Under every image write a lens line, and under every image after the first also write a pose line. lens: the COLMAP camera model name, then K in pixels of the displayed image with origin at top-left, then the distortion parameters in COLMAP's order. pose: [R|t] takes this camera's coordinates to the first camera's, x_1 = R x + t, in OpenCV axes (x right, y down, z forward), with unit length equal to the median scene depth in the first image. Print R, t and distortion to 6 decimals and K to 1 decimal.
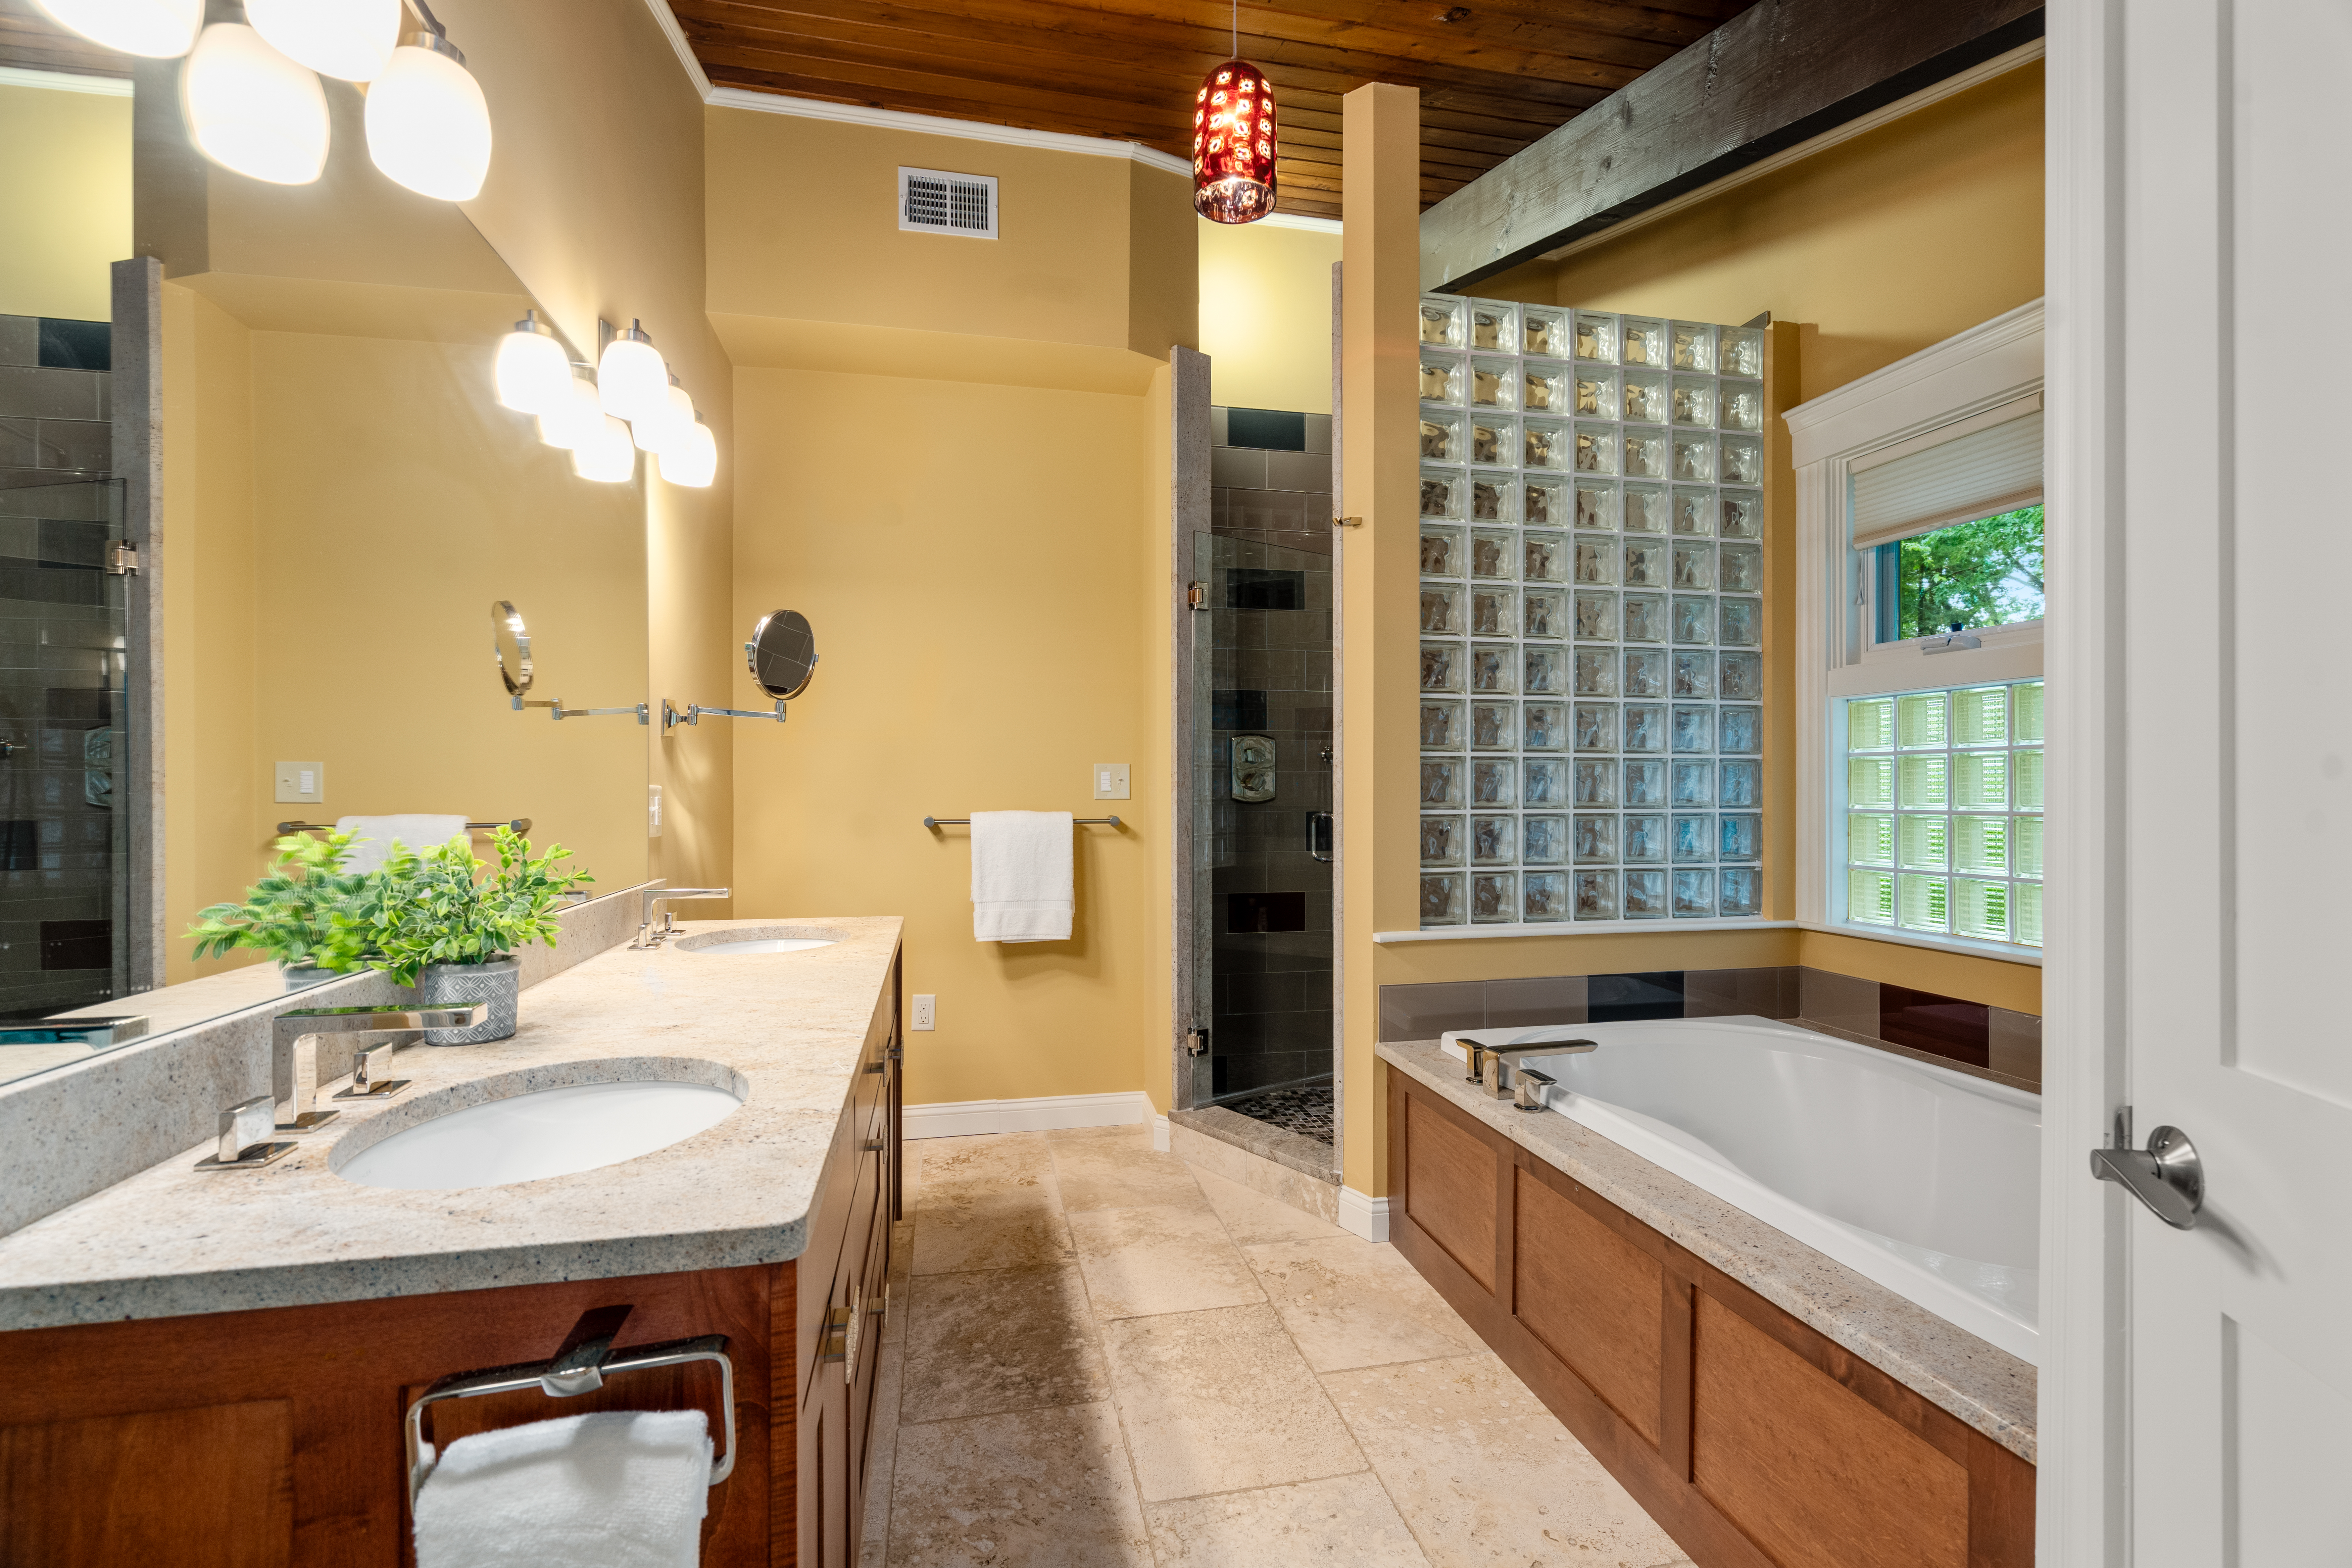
lens RADIAL K [[1064.5, 0, 1179.5], [0, 1064.5, 777.0], [0, 0, 1]] dist [-0.002957, -0.000091]
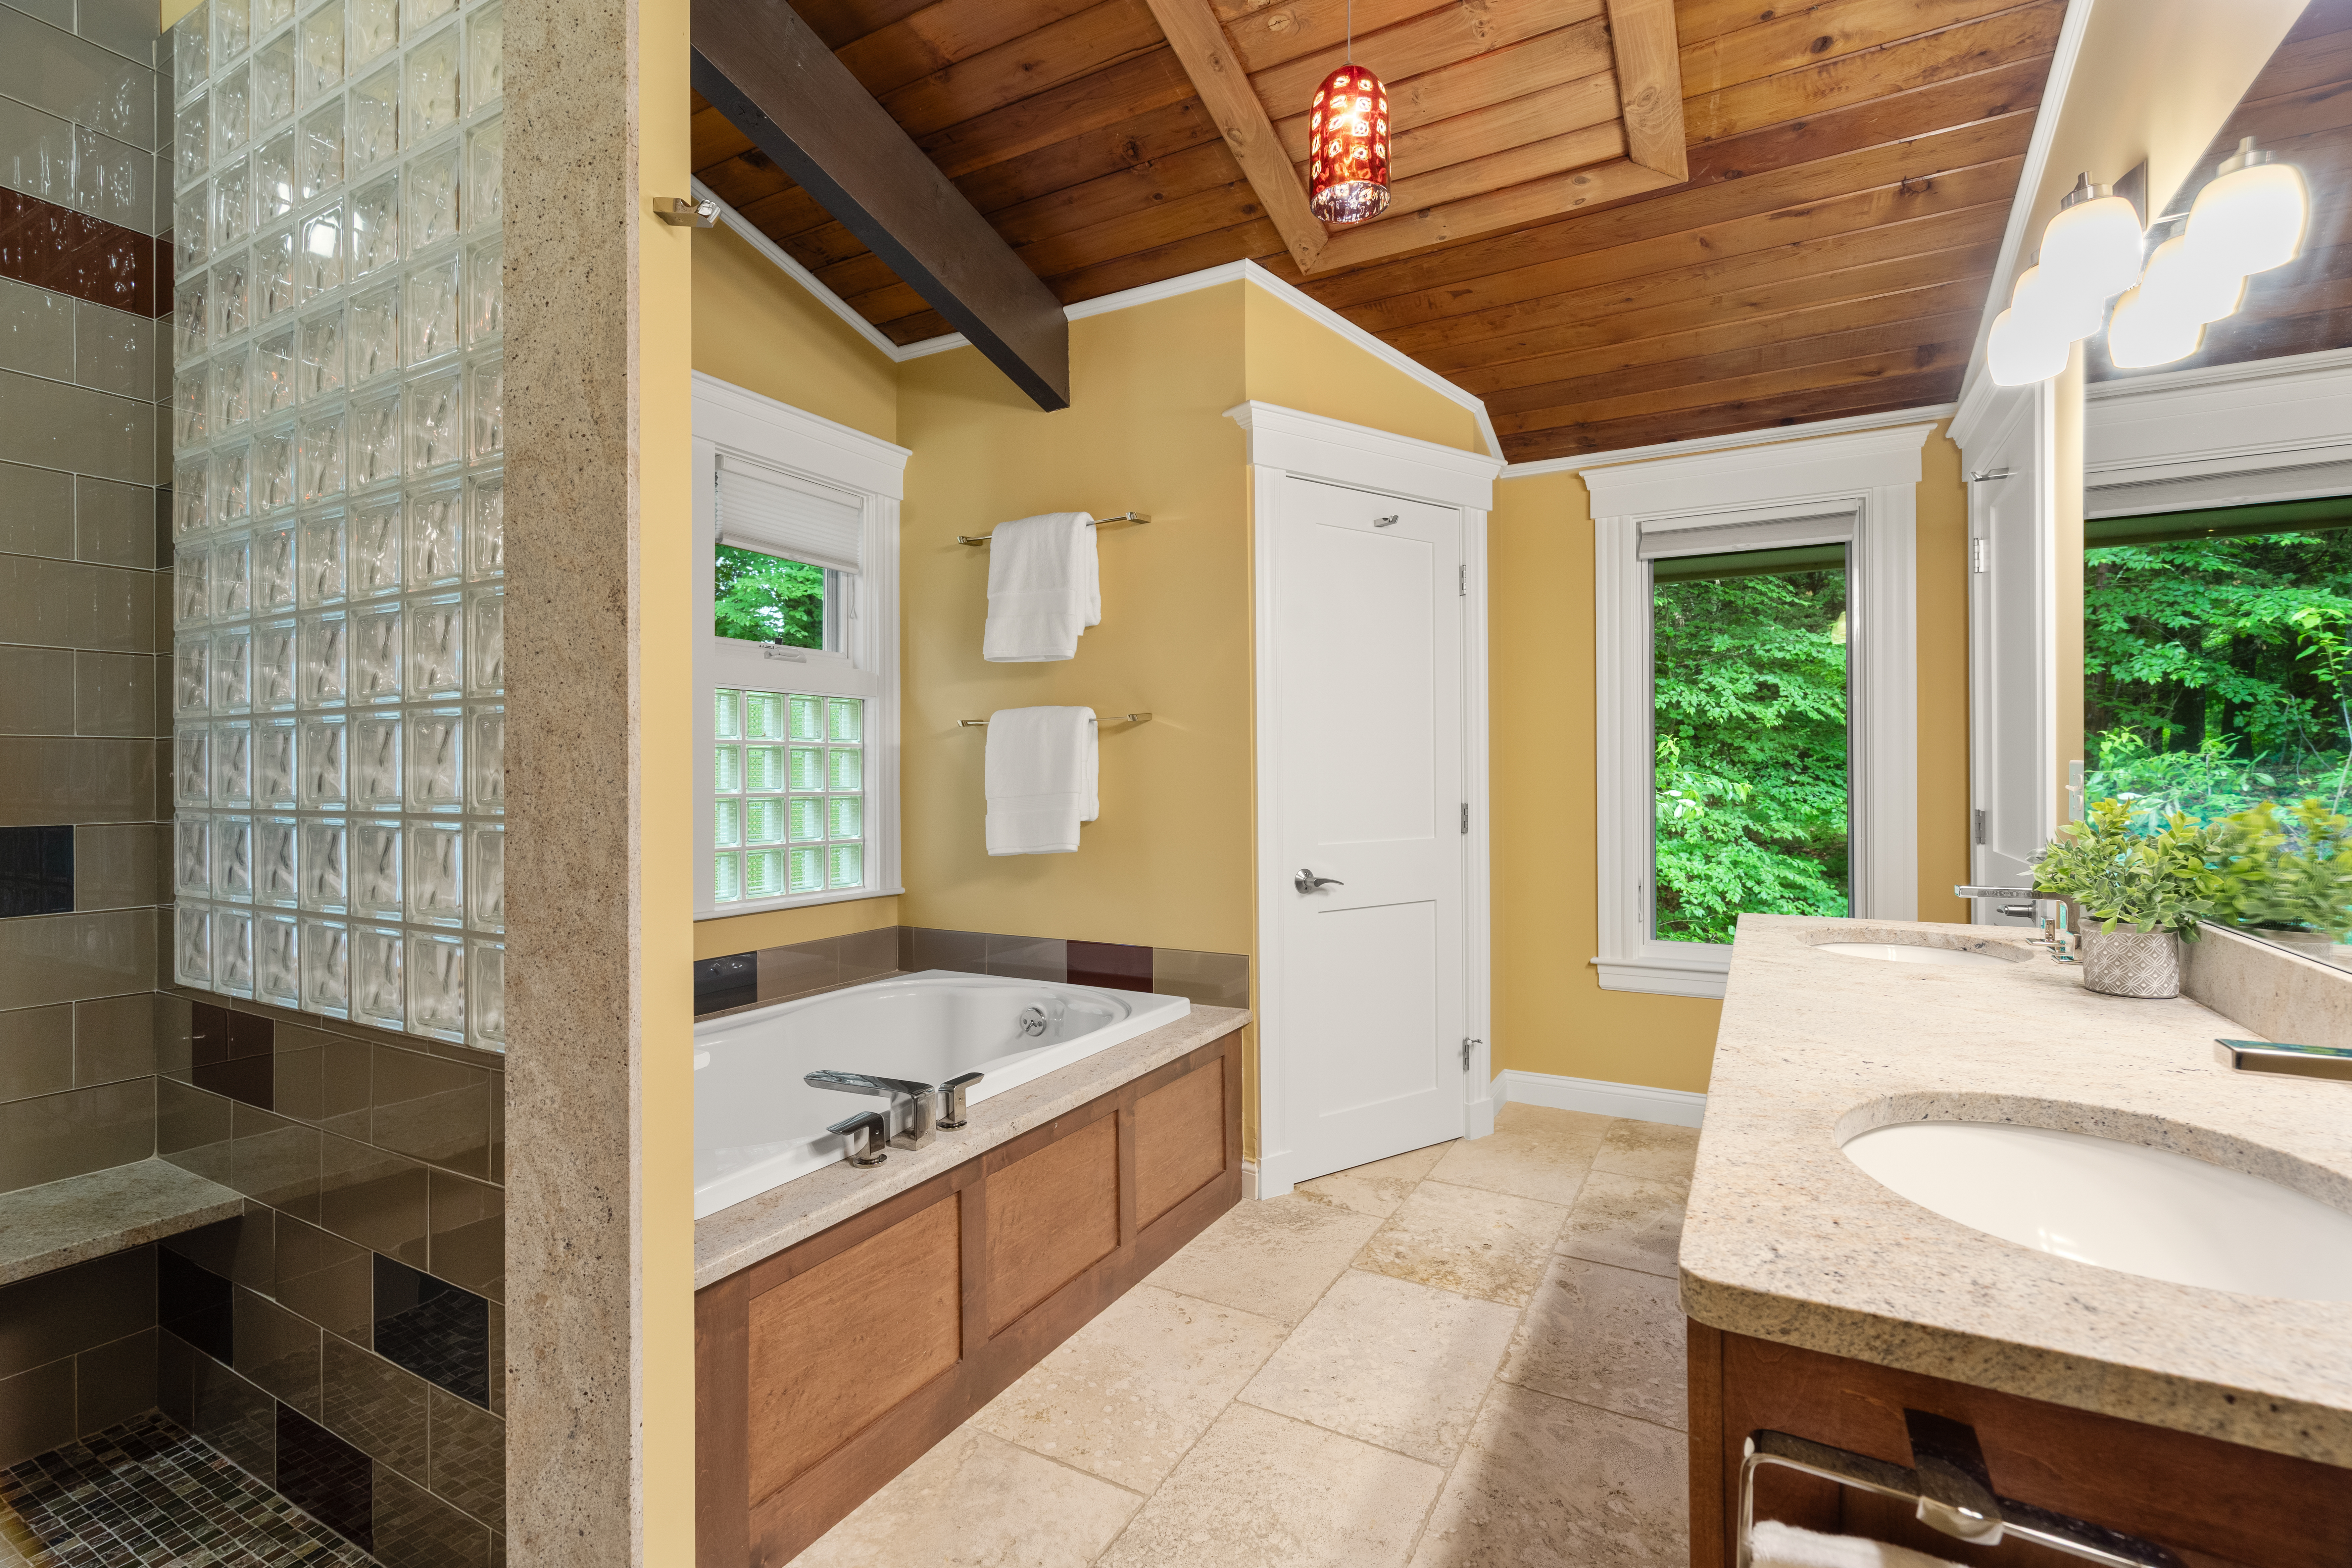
lens RADIAL K [[1064.5, 0, 1179.5], [0, 1064.5, 777.0], [0, 0, 1]] dist [-0.002957, -0.000091]
pose [[-0.752563, 0.002208, 0.658517, -0.476405], [0.000696, 0.999996, -0.002557, 0.022686], [-0.658520, -0.001466, -0.752561, 1.805437]]
